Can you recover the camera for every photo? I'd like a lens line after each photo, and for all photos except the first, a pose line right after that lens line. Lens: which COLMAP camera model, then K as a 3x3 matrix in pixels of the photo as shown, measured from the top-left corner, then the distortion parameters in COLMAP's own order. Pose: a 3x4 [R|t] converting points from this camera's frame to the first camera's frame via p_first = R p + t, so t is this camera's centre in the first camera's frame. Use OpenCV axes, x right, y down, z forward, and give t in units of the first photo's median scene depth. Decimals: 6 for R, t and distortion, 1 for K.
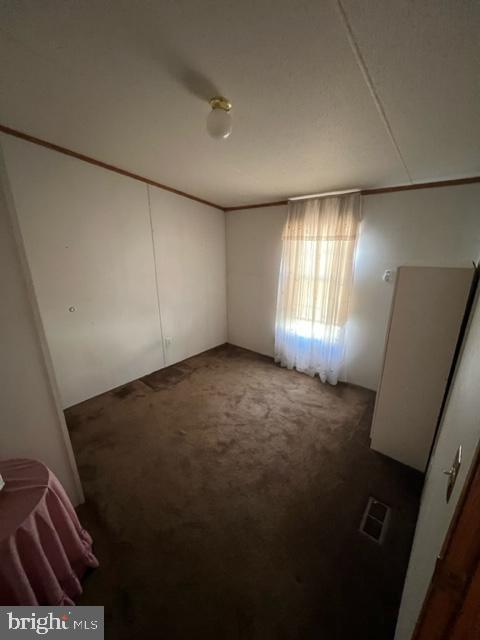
lens RADIAL K [[259.0, 0, 241.9], [0, 259.0, 322.4], [0, 0, 1]] dist [0.007686, 0.000041]
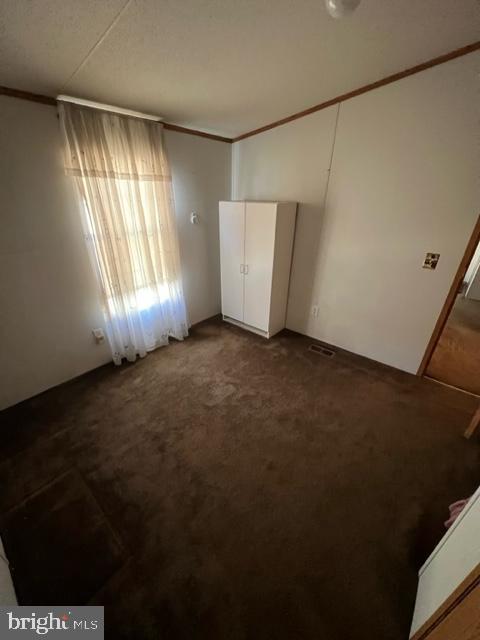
lens RADIAL K [[259.0, 0, 244.0], [0, 259.0, 315.9], [0, 0, 1]] dist [0.007686, 0.000041]
pose [[-0.010631, -0.430627, 0.902468, -0.643743], [0.279614, 0.865235, 0.416154, -0.225074], [-0.960054, 0.256767, 0.111210, 0.807325]]
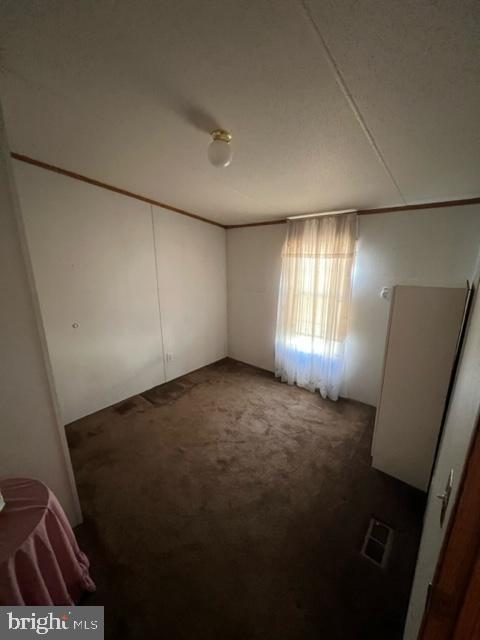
lens RADIAL K [[259.0, 0, 241.7], [0, 259.0, 322.4], [0, 0, 1]] dist [0.007686, 0.000041]
pose [[0.999986, -0.000678, -0.005293, 0.003780], [0.000430, 0.998910, -0.046670, -0.015492], [0.005319, 0.046667, 0.998896, -0.015278]]
